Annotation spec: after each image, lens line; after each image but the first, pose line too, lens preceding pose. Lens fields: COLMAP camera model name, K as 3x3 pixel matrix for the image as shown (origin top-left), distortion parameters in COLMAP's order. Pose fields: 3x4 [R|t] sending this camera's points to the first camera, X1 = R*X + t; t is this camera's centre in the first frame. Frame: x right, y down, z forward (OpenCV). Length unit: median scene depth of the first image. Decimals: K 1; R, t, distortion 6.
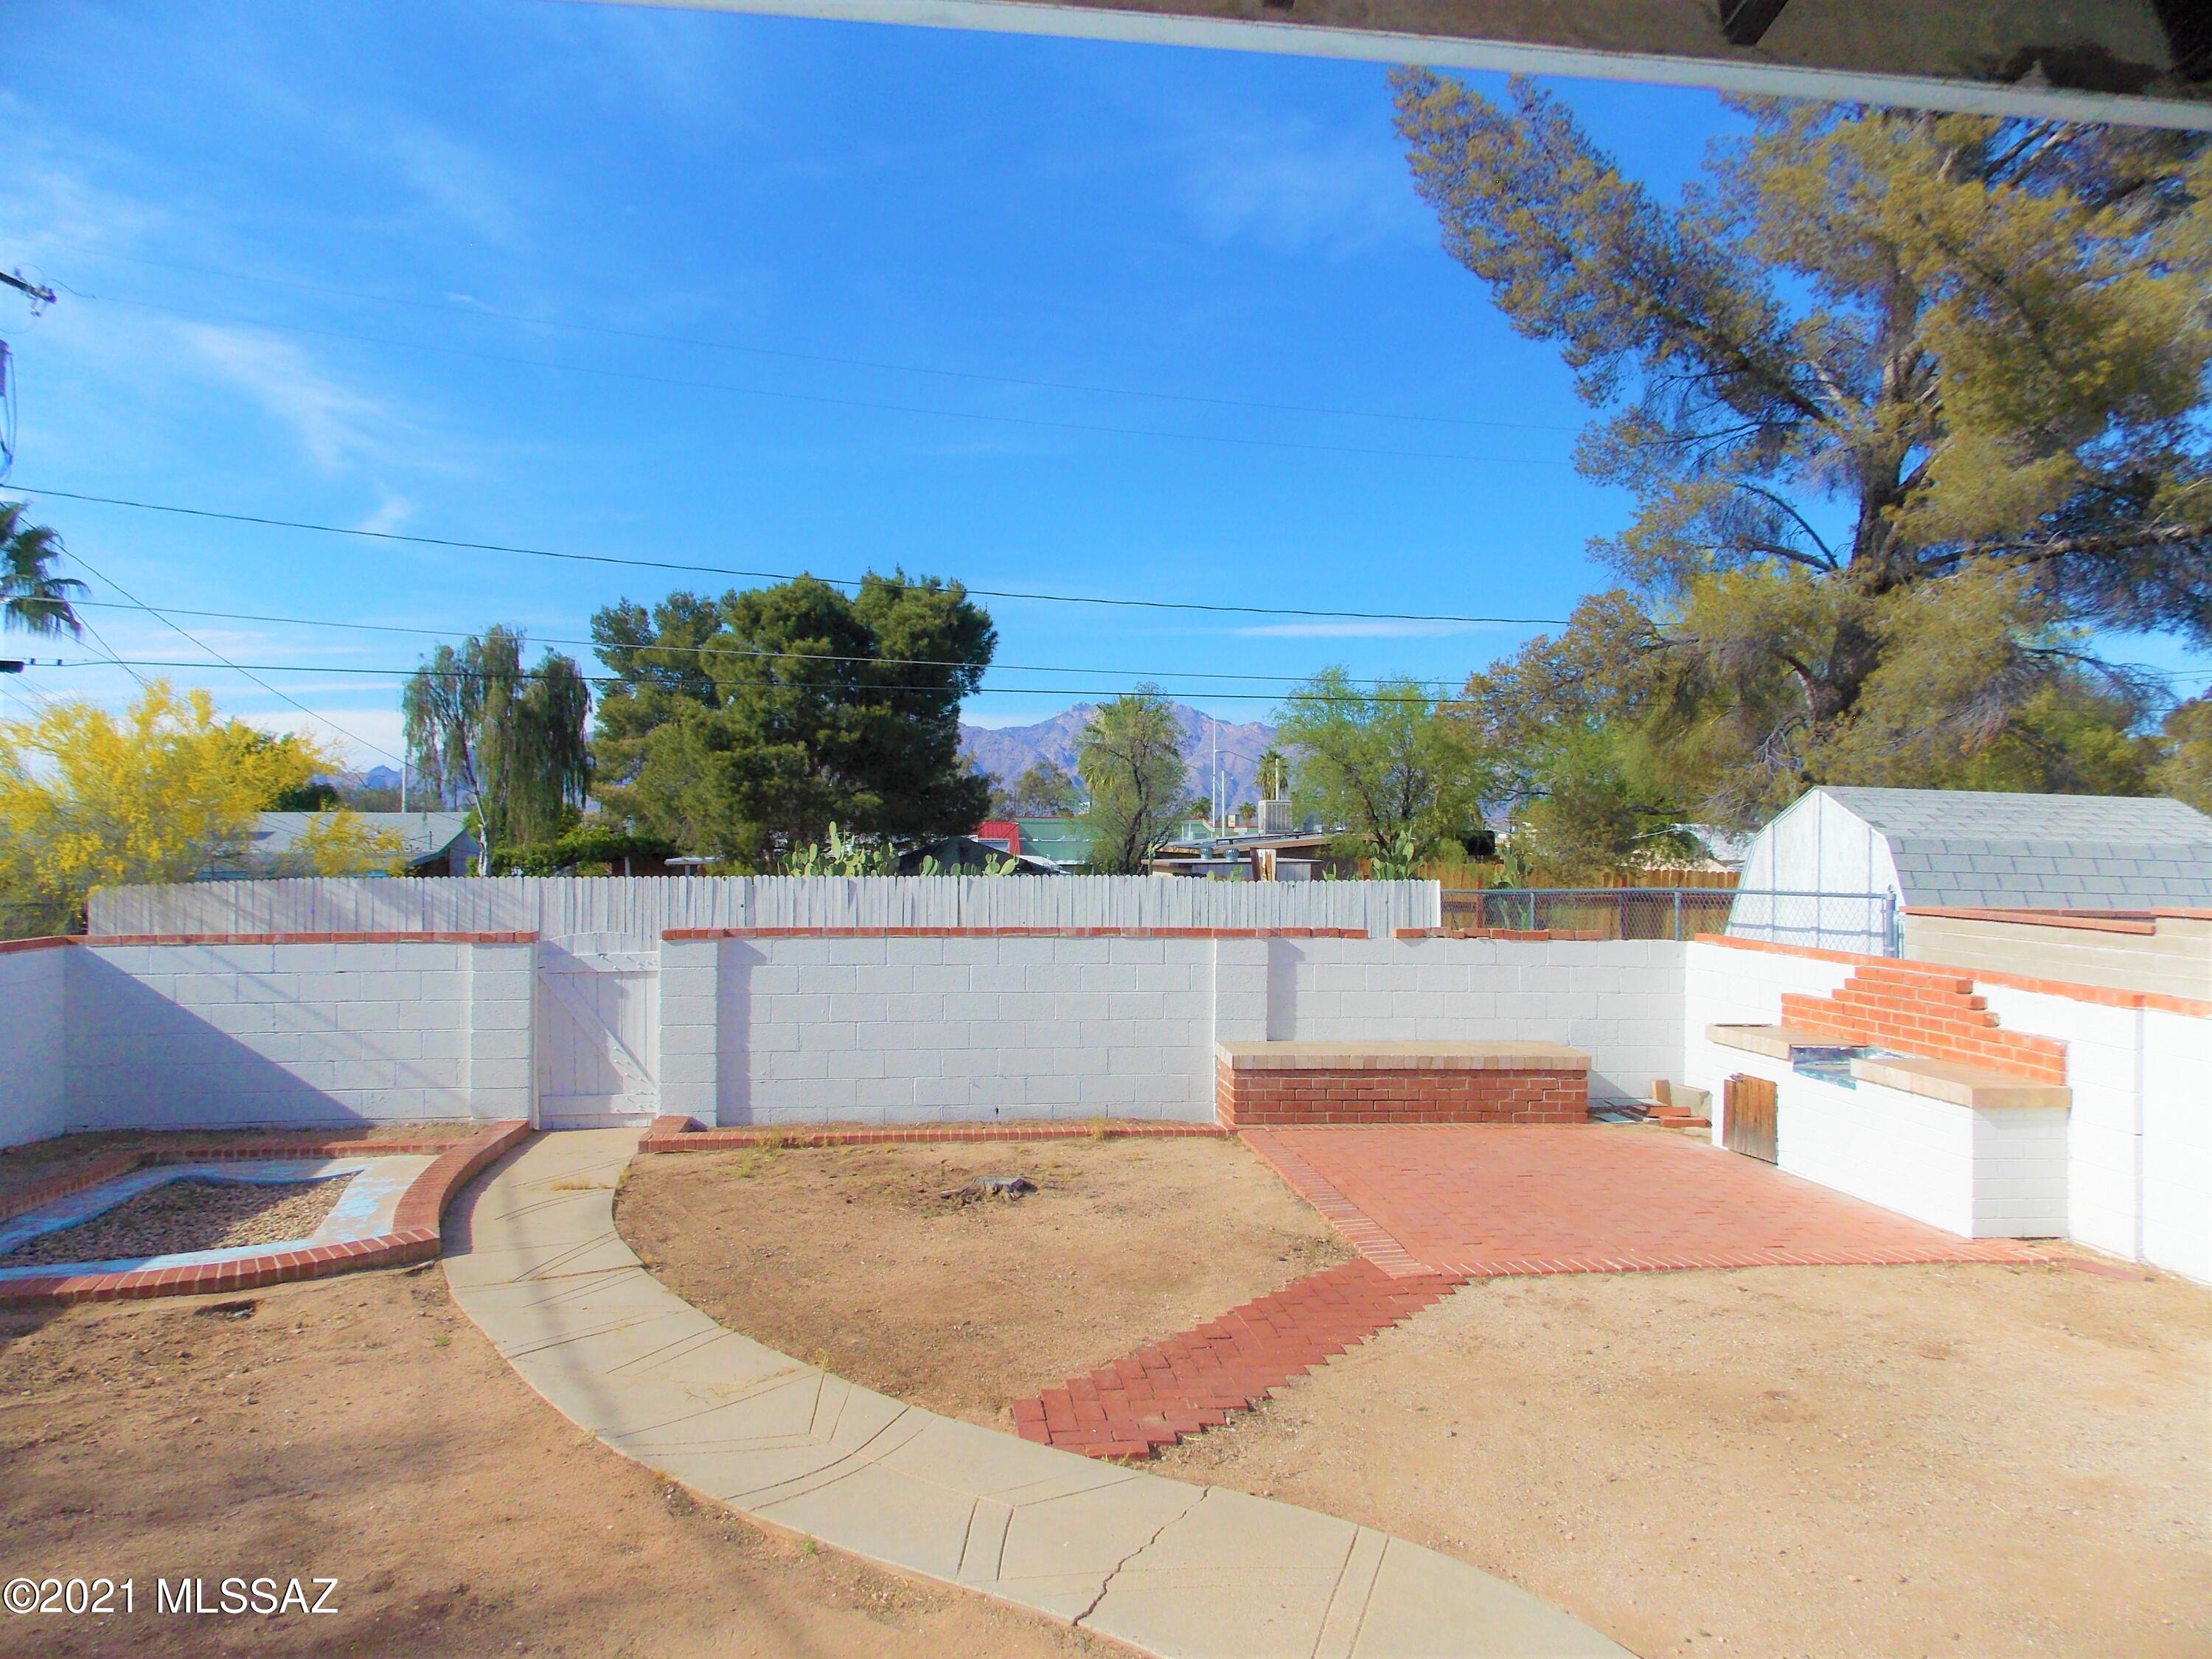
lens RADIAL K [[1464.4, 0, 1098.5], [0, 1464.4, 819.1], [0, 0, 1]] dist [0.012876, -0.015173]
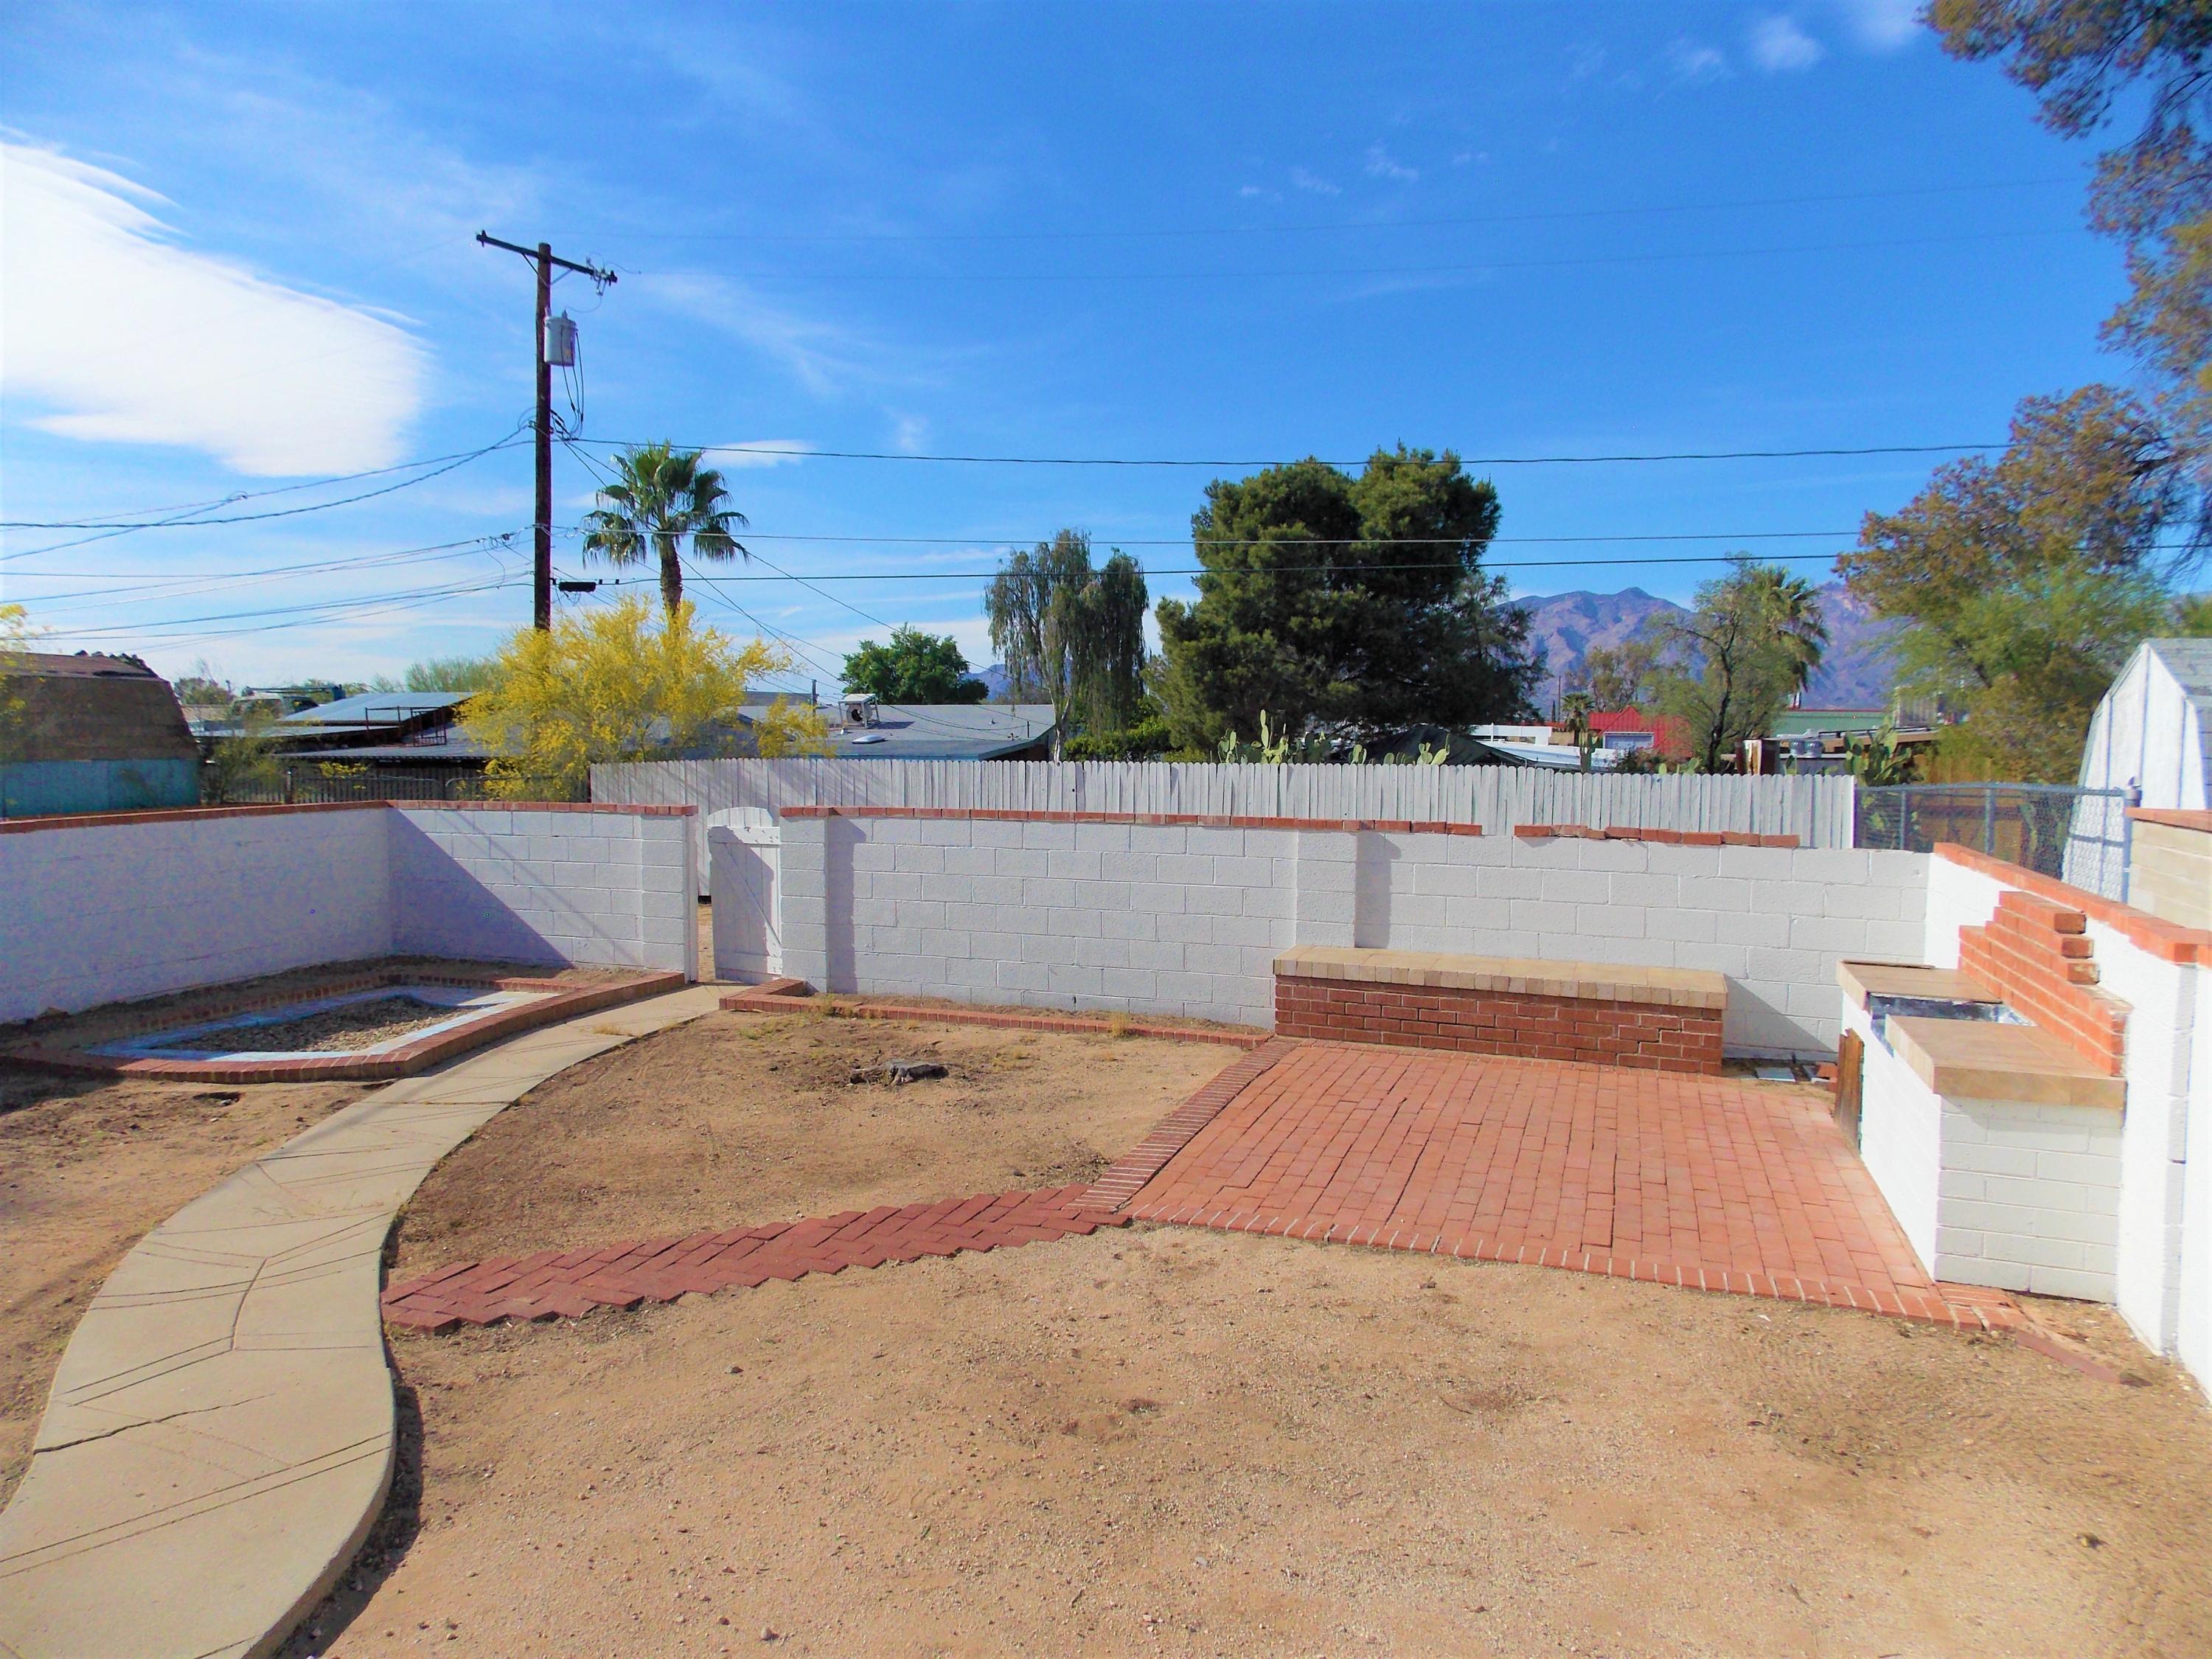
lens RADIAL K [[1464.4, 0, 1104.6], [0, 1464.4, 828.2], [0, 0, 1]] dist [0.012876, -0.015173]
pose [[0.897578, 0.029576, -0.439863, 0.228576], [0.005069, 0.996989, 0.077380, 0.006320], [0.440827, -0.071684, 0.894725, 0.090309]]
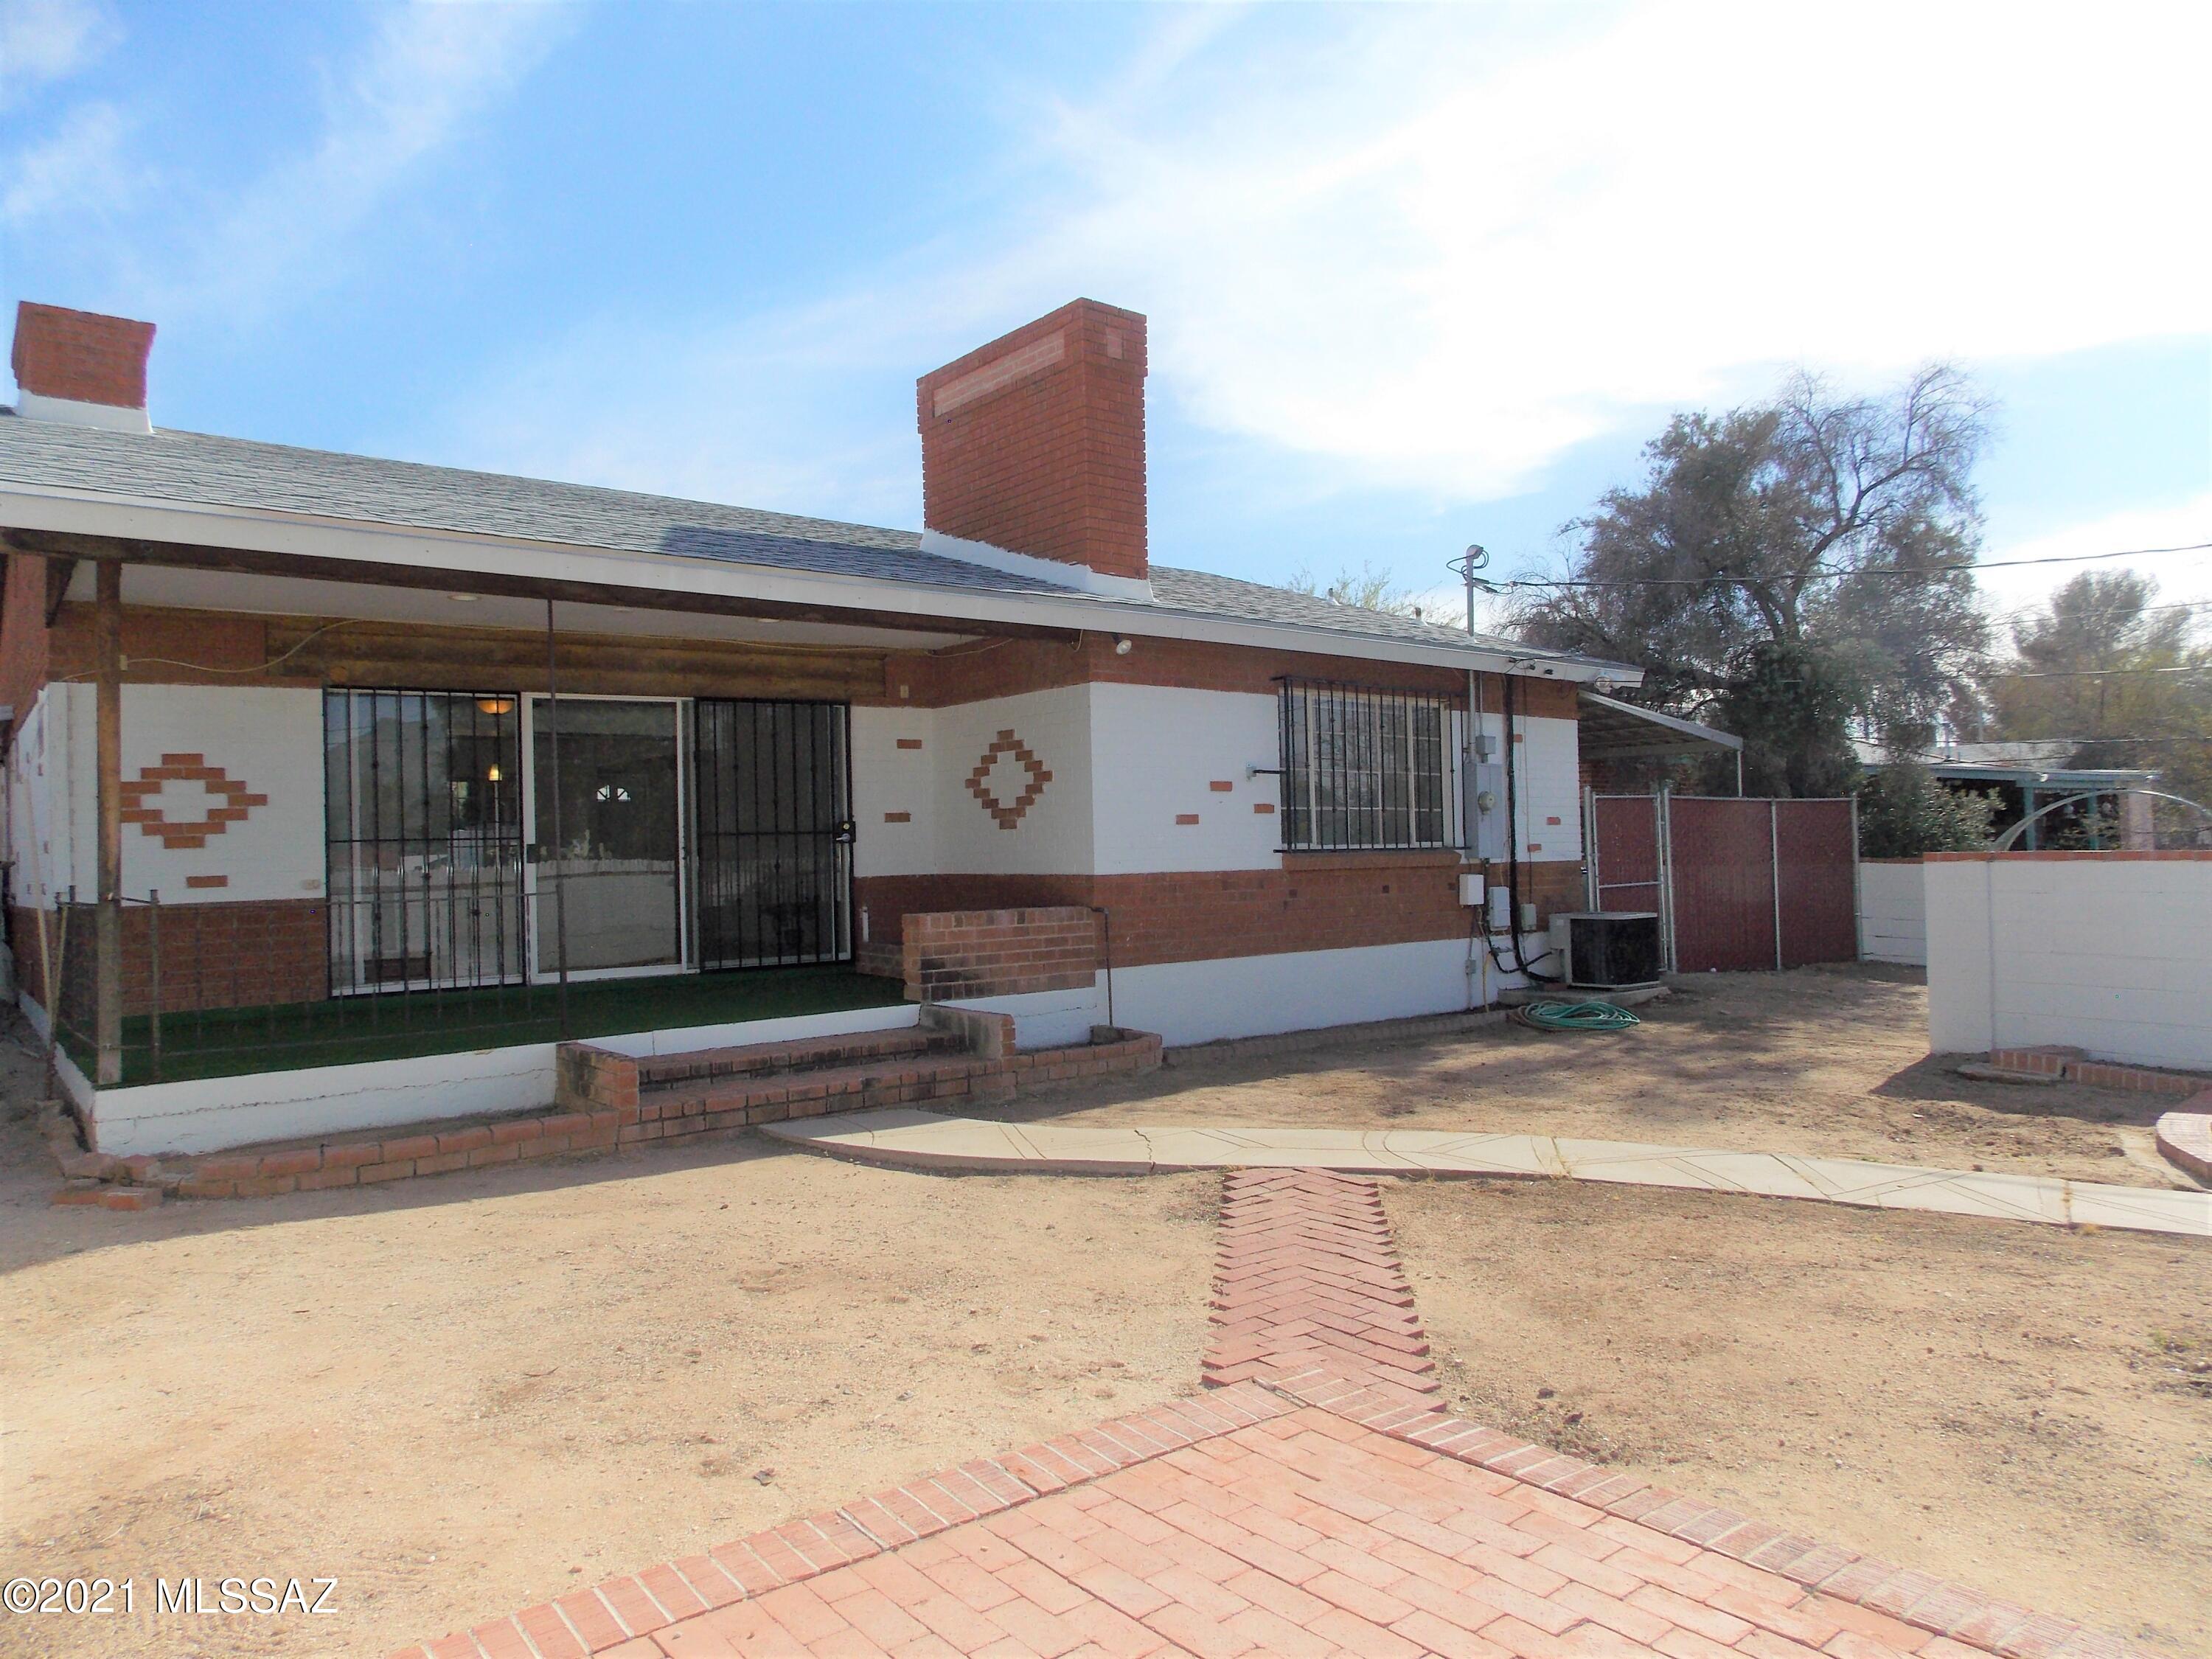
lens RADIAL K [[1464.4, 0, 1098.5], [0, 1464.4, 826.9], [0, 0, 1]] dist [0.012876, -0.015173]
pose [[-0.839199, 0.006150, -0.543790, 0.229924], [0.023106, 0.999436, -0.024355, 0.037895], [0.543334, -0.033004, -0.838868, 0.558321]]
